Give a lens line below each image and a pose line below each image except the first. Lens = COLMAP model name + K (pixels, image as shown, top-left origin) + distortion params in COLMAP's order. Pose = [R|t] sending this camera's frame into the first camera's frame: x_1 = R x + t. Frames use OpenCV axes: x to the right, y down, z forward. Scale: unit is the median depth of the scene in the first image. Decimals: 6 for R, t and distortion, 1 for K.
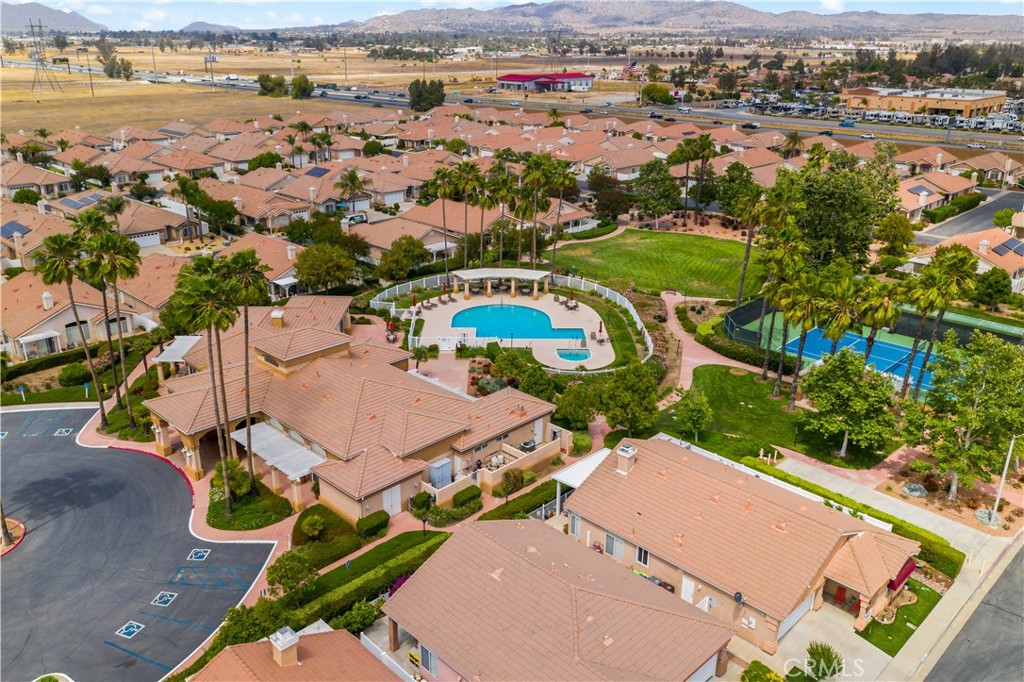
lens RADIAL K [[826.7, 0, 512.0], [0, 826.7, 341.0], [0, 0, 1]] dist [-0.006998, 0.005792]
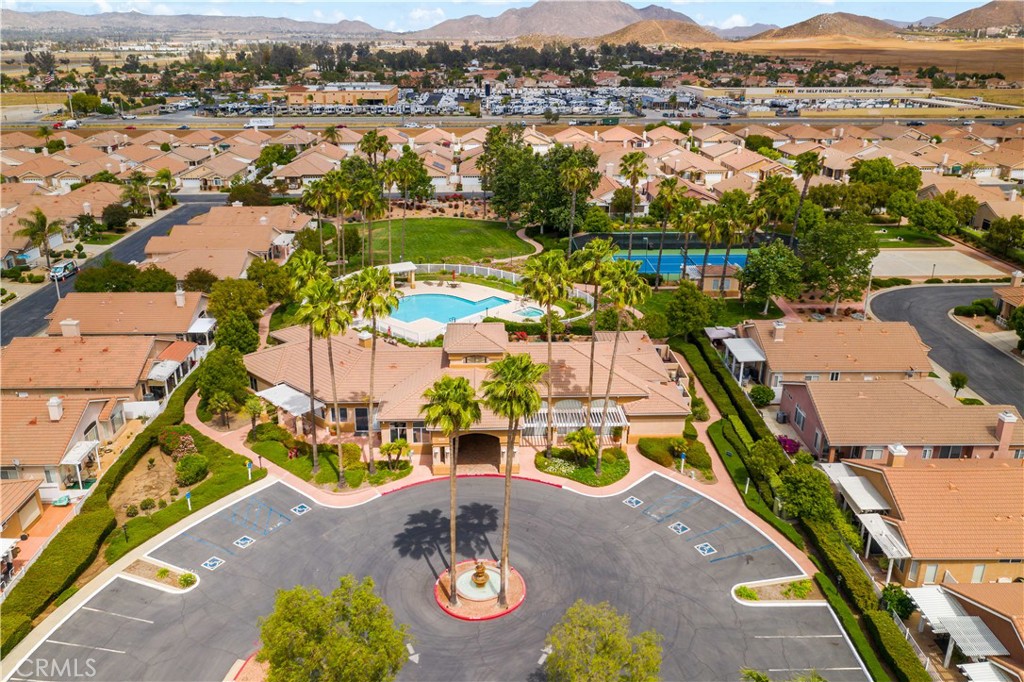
lens RADIAL K [[799.5, 0, 494.8], [0, 799.5, 341.4], [0, 0, 1]] dist [-0.005359, 0.007883]
pose [[0.704227, -0.263614, 0.659221, -0.211706], [0.256417, 0.960278, 0.110080, -0.024299], [-0.662053, 0.091514, 0.743849, 0.045187]]
